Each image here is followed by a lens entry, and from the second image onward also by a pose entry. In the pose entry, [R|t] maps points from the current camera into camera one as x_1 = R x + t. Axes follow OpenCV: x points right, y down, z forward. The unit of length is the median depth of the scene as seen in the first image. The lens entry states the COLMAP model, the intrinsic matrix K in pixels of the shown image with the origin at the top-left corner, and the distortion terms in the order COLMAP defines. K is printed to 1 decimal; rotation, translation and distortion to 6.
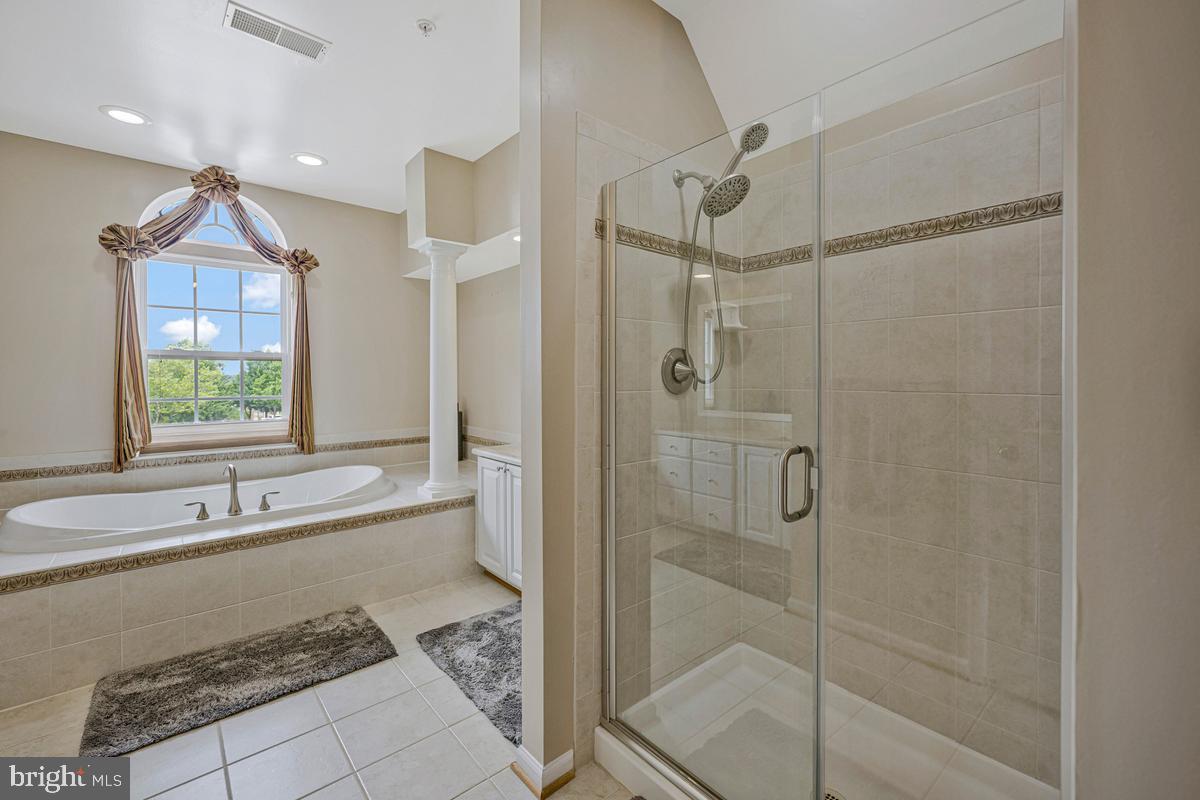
lens RADIAL K [[497.4, 0, 602.1], [0, 497.4, 367.5], [0, 0, 1]] dist [-0.000311, 0.000141]
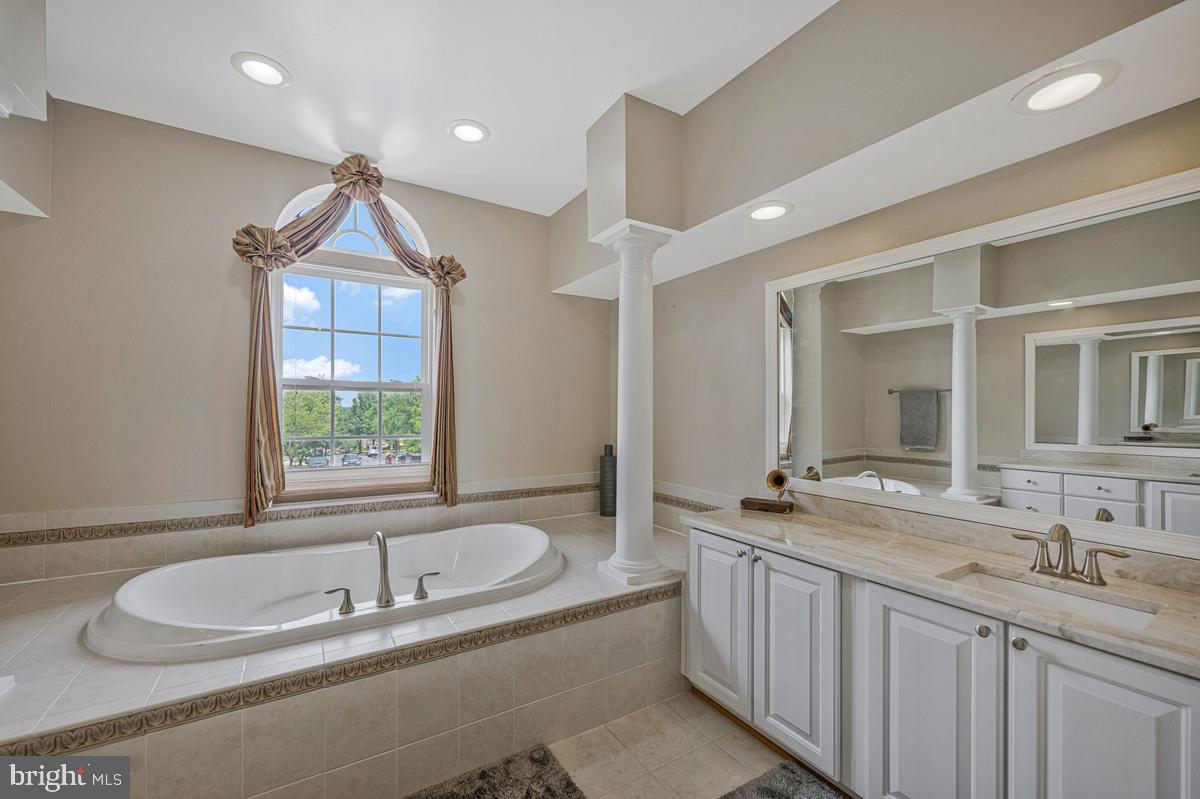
lens RADIAL K [[486.4, 0, 590.6], [0, 486.4, 396.2], [0, 0, 1]] dist [-0.002614, -0.000007]
pose [[0.984588, 0.003648, -0.174850, -0.265352], [-0.005929, 0.999904, -0.012525, 0.001356], [0.174788, 0.013369, 0.984515, 0.291412]]
